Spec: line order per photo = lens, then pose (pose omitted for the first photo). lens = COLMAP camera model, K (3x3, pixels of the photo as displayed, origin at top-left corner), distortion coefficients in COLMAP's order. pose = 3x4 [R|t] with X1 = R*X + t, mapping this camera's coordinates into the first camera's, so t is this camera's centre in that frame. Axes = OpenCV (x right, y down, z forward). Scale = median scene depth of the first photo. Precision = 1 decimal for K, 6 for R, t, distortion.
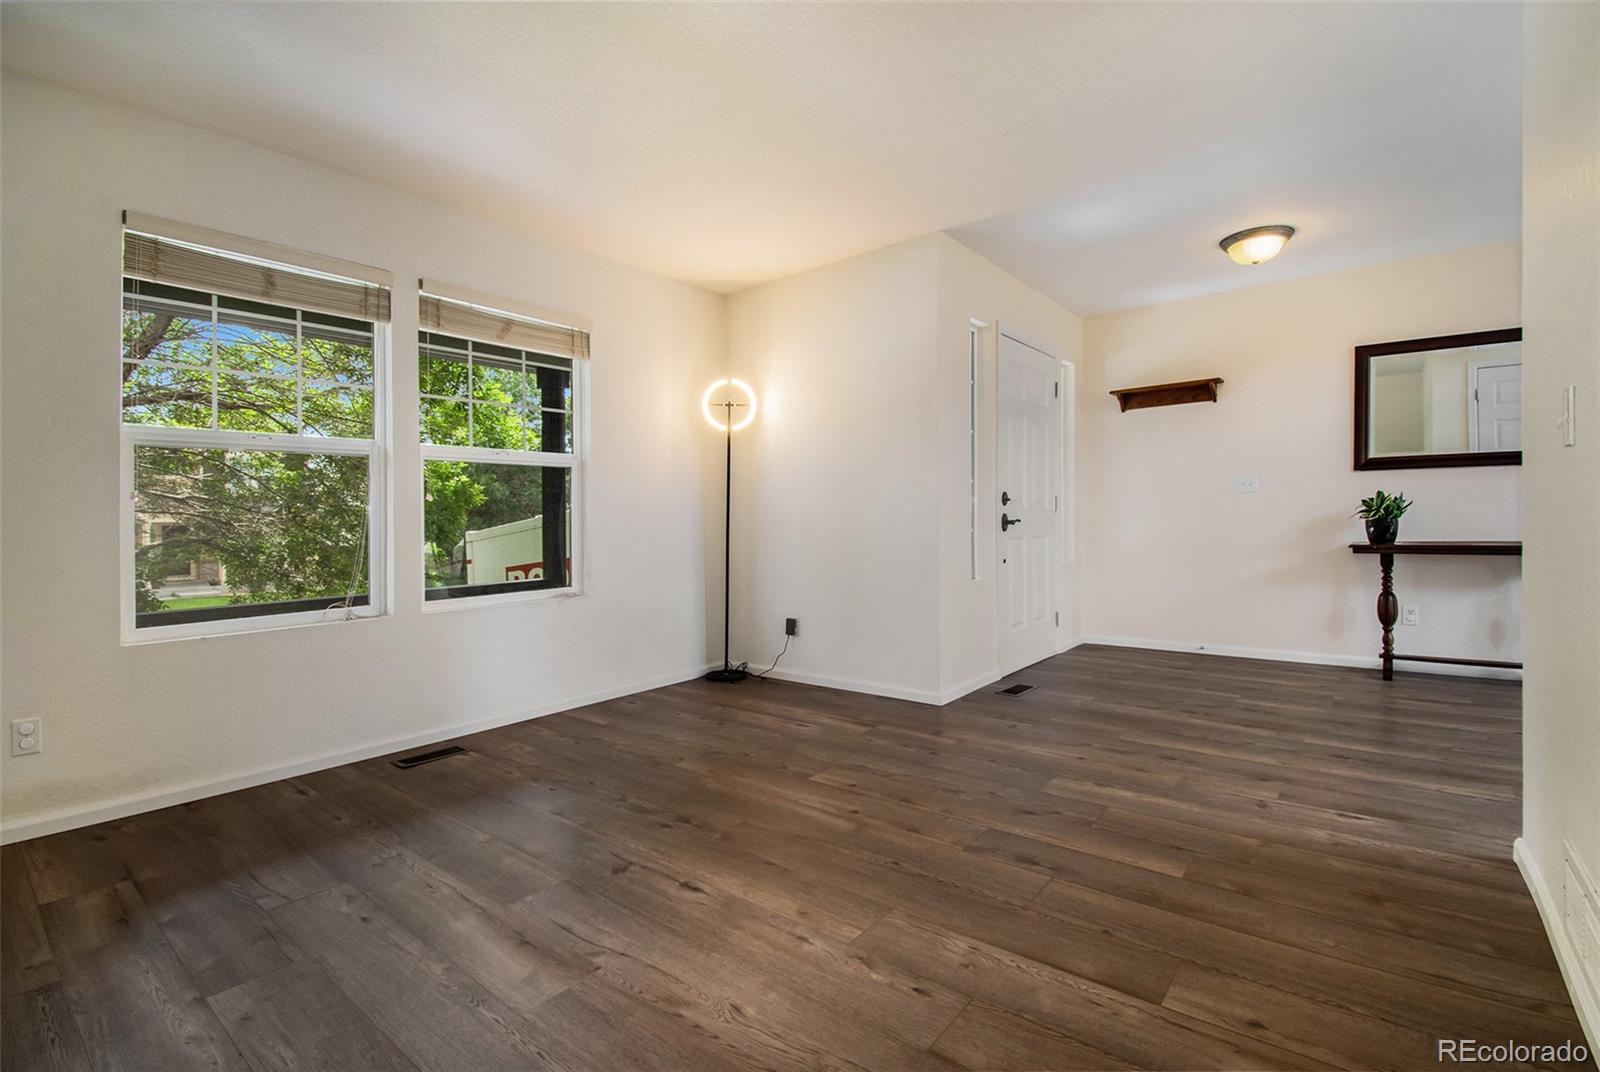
lens RADIAL K [[735.0, 0, 796.4], [0, 735.0, 534.4], [0, 0, 1]] dist [-0.004624, -0.001257]
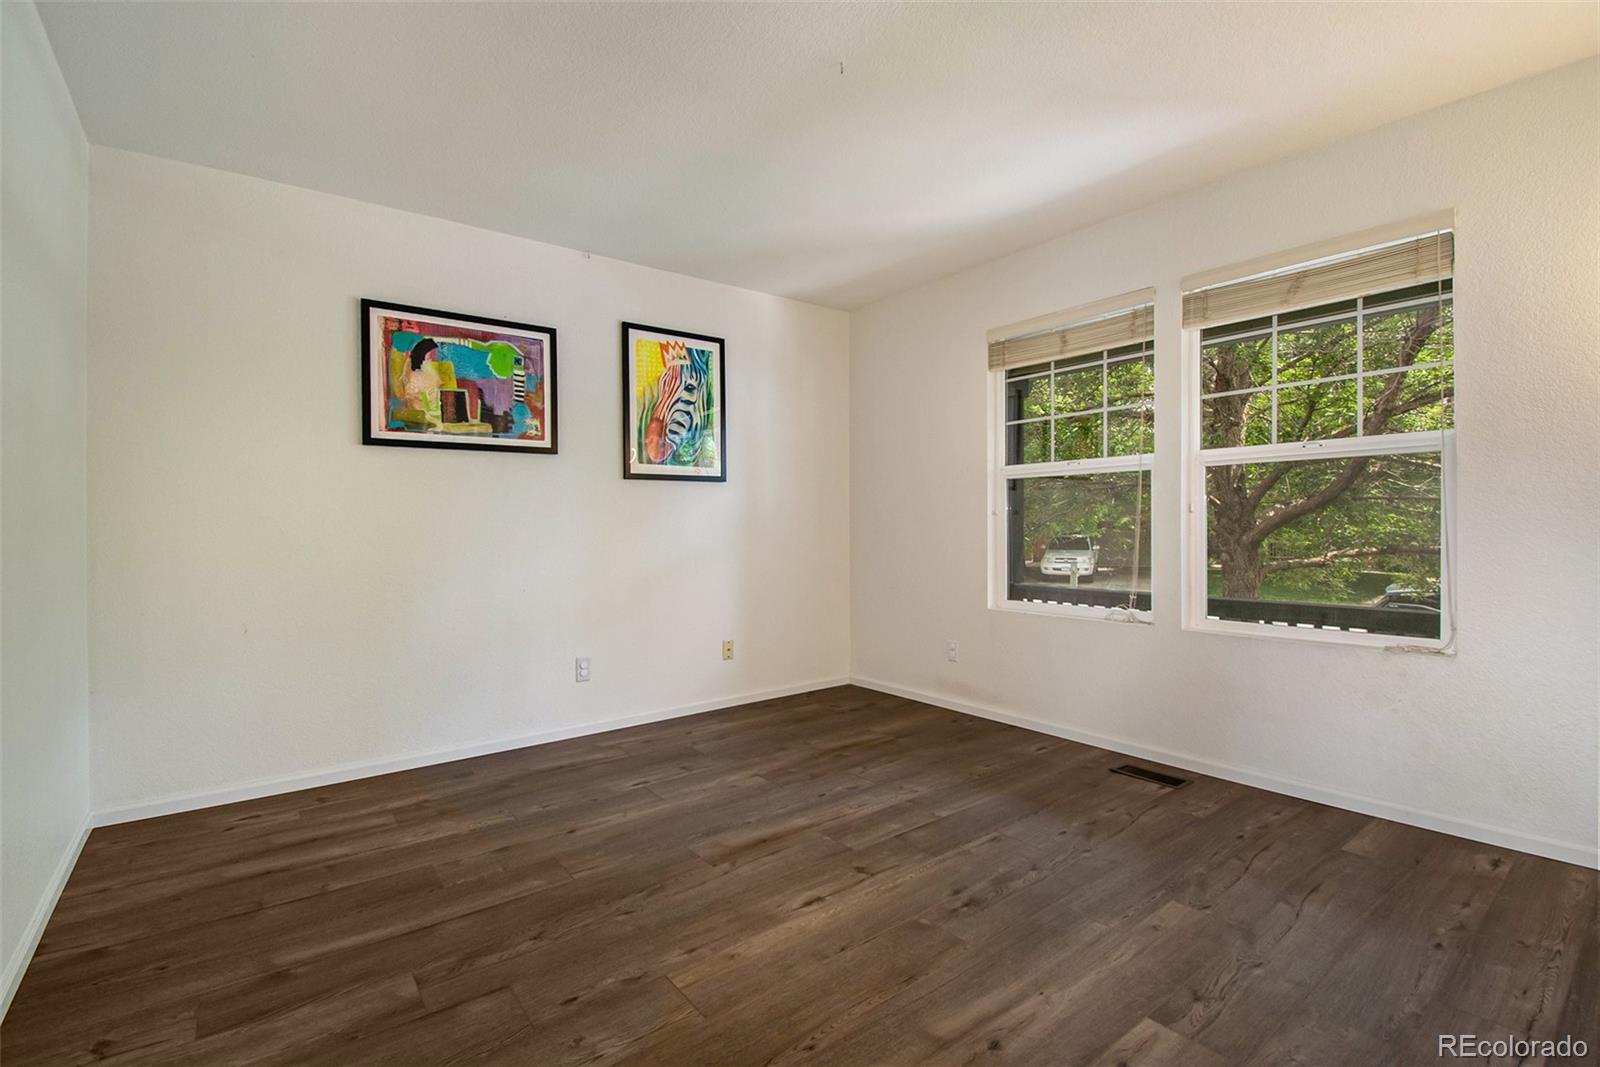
lens RADIAL K [[731.8, 0, 796.2], [0, 731.8, 522.8], [0, 0, 1]] dist [-0.004321, -0.005424]
pose [[-0.238643, 0.025037, -0.970785, 0.831945], [0.001317, 0.999675, 0.025458, -0.090368], [0.971107, 0.004797, -0.238598, 1.165253]]
